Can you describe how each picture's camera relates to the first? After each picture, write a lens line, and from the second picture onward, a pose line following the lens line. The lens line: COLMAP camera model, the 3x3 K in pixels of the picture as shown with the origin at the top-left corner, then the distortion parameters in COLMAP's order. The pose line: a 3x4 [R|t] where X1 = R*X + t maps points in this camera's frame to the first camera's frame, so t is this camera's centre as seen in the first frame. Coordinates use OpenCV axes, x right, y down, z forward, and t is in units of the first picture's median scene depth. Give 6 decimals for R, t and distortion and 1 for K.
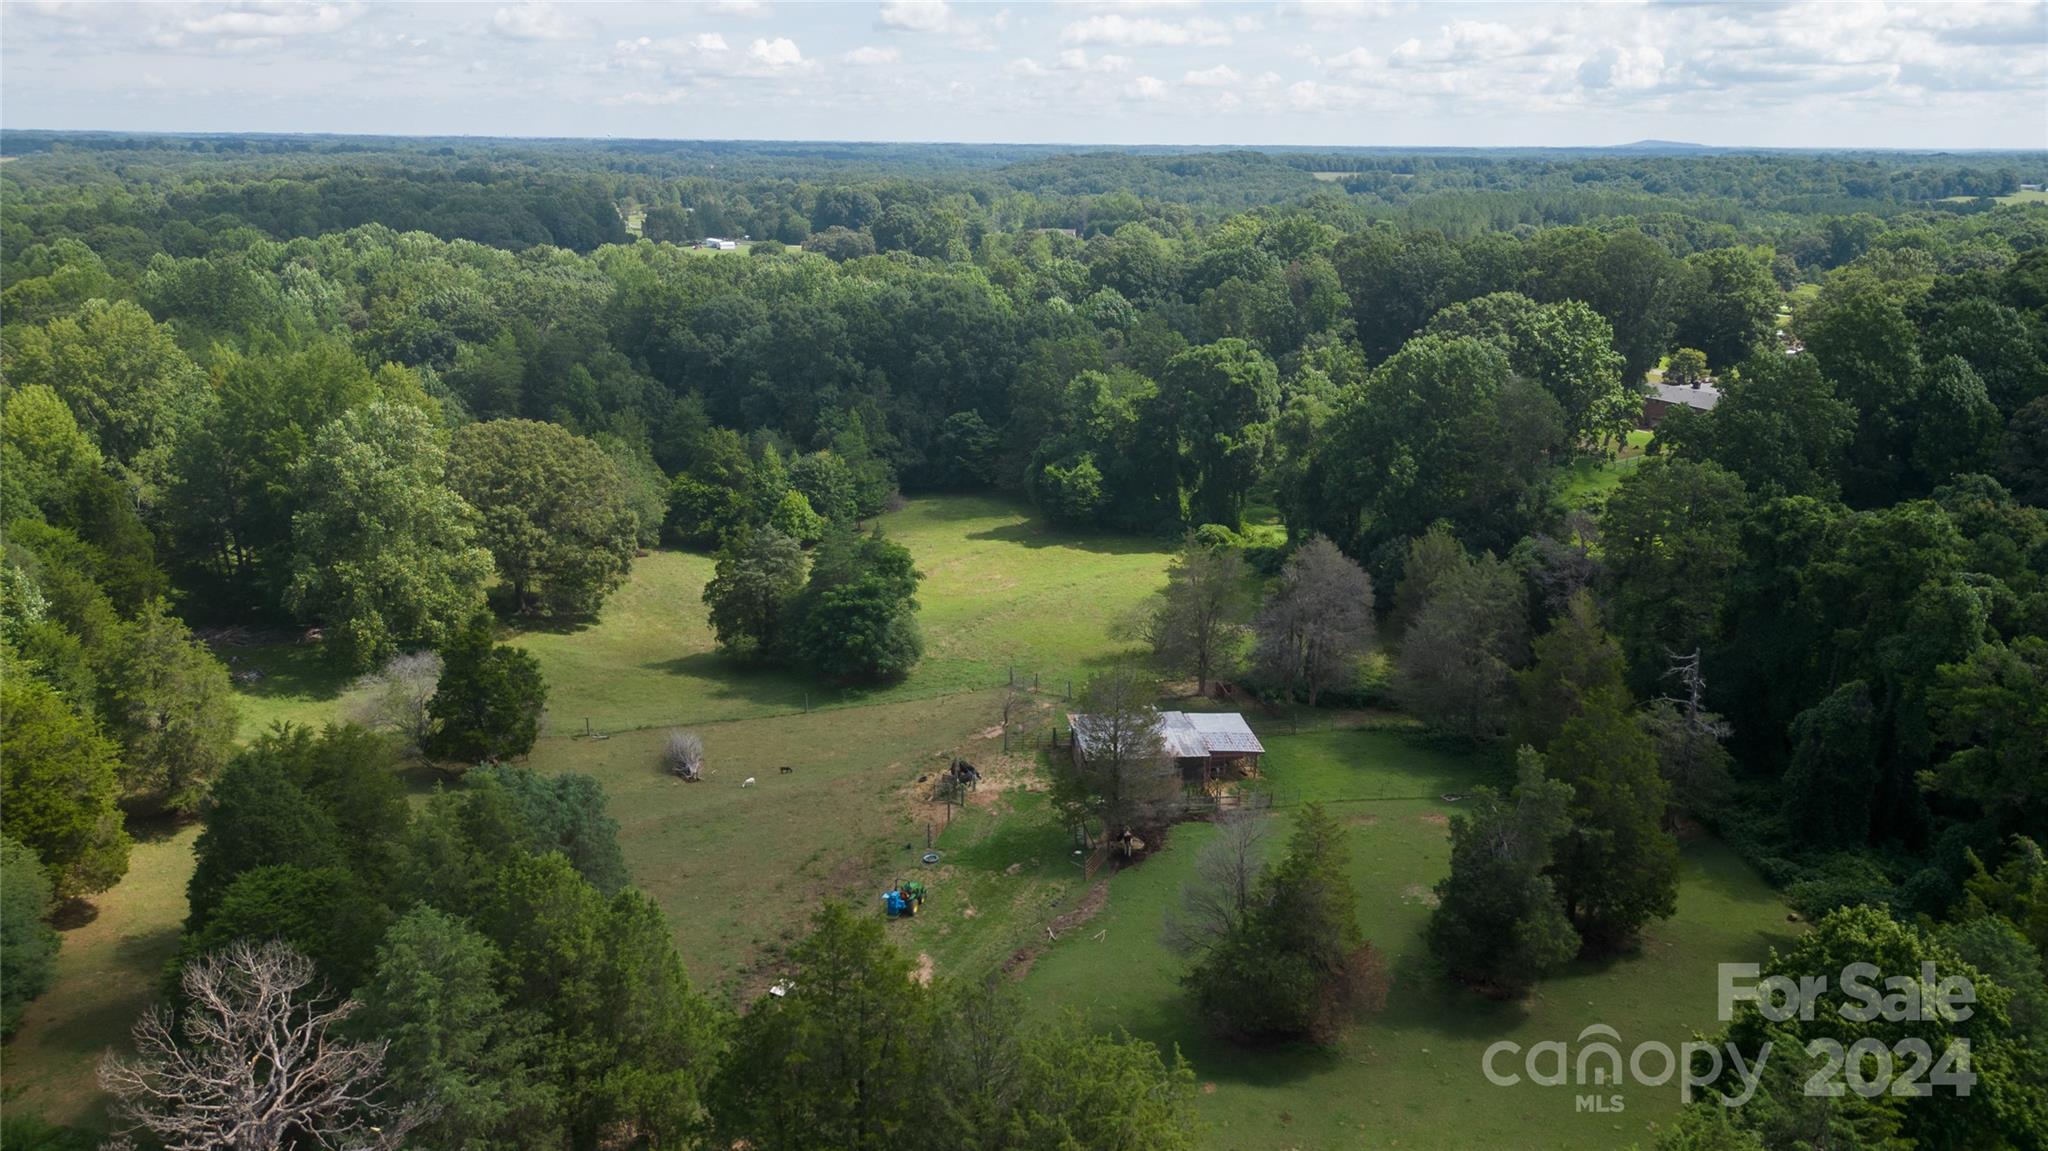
lens RADIAL K [[1441.8, 0, 1034.8], [0, 1441.8, 572.1], [0, 0, 1]] dist [0.068784, -0.066868]
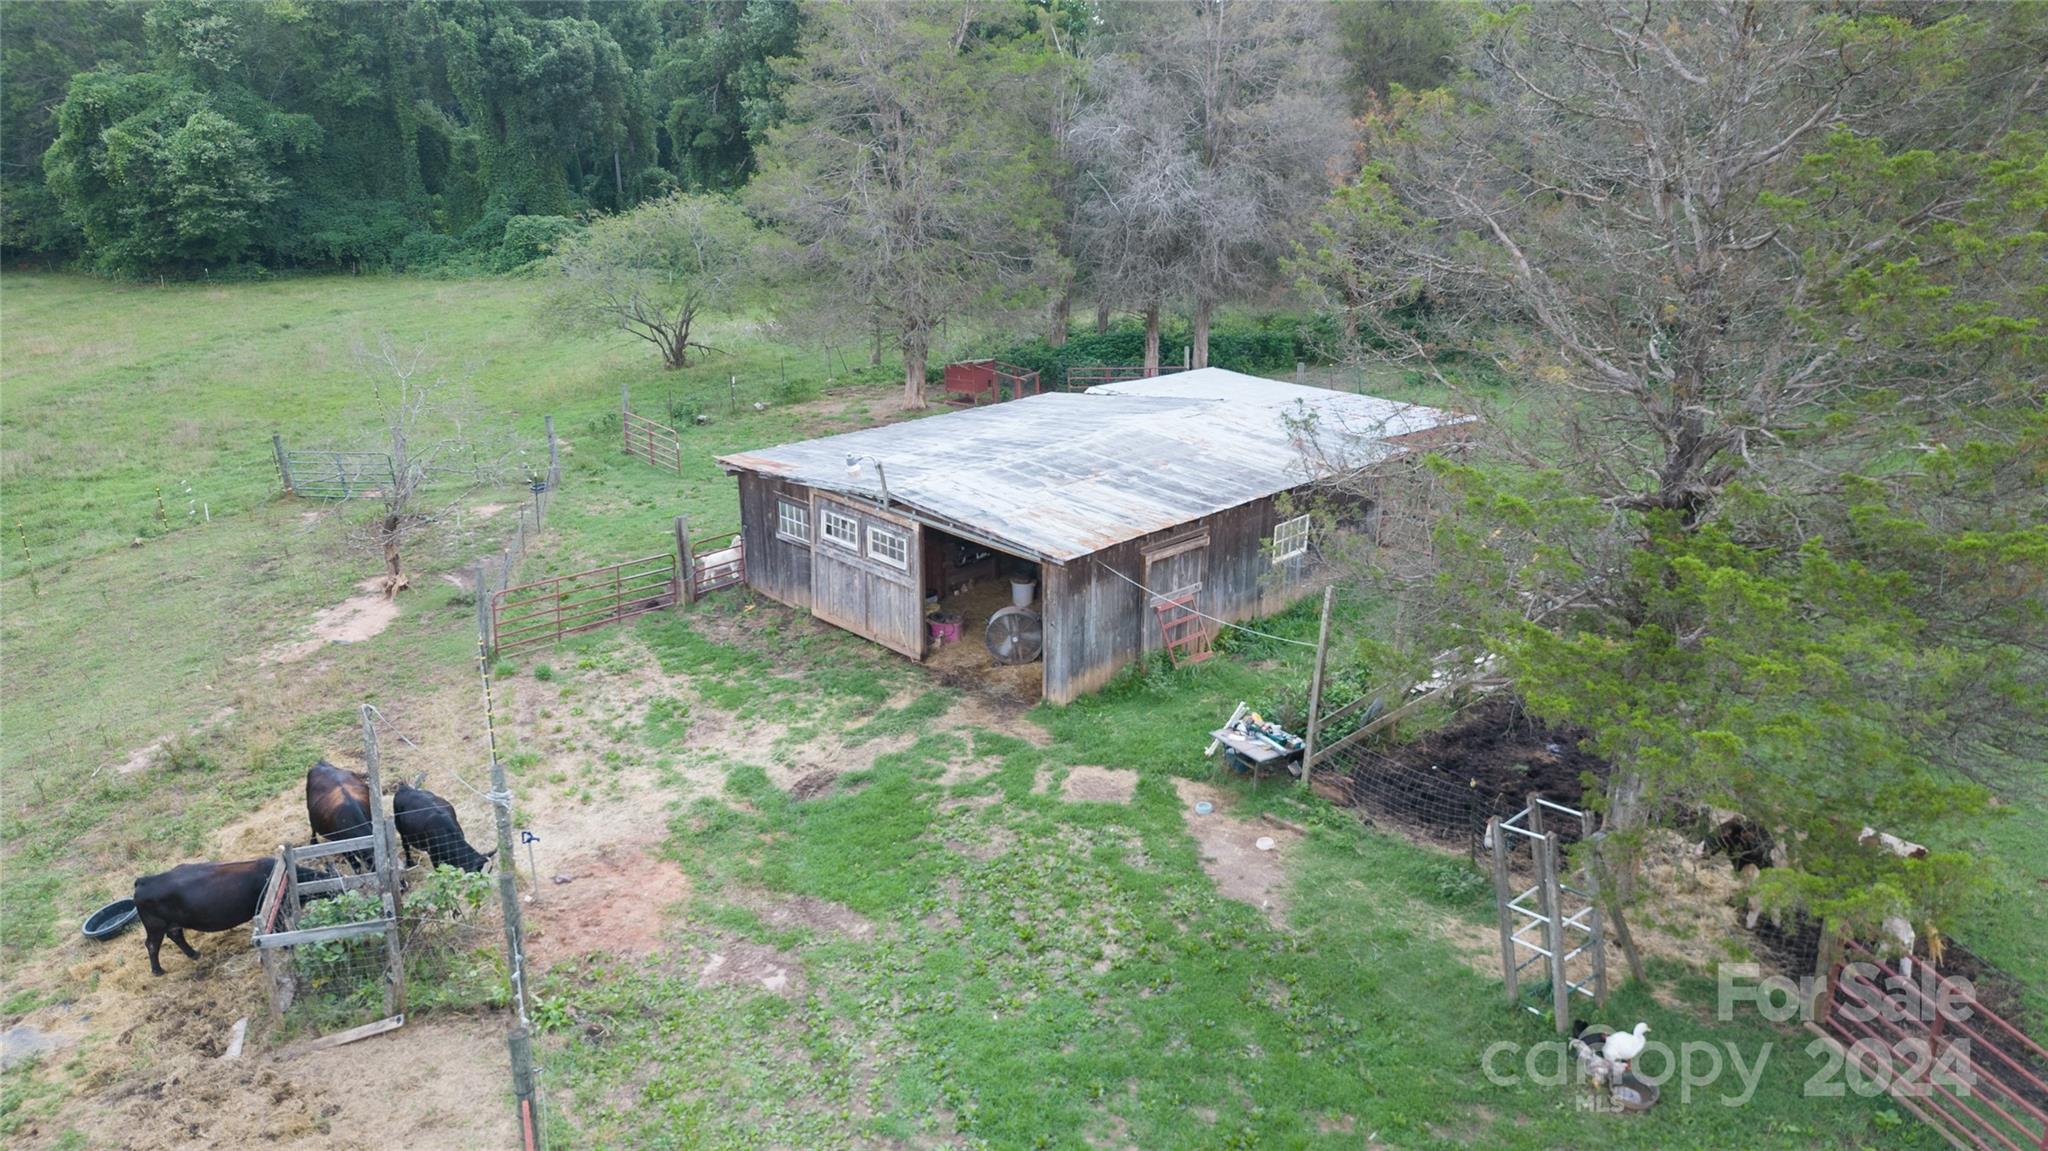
lens RADIAL K [[1439.1, 0, 1032.8], [0, 1439.1, 575.9], [0, 0, 1]] dist [0.062396, -0.062862]
pose [[0.798878, -0.209684, 0.563762, -0.066496], [0.178908, 0.977684, 0.110116, 0.089156], [-0.574270, 0.012892, 0.818564, 0.677524]]
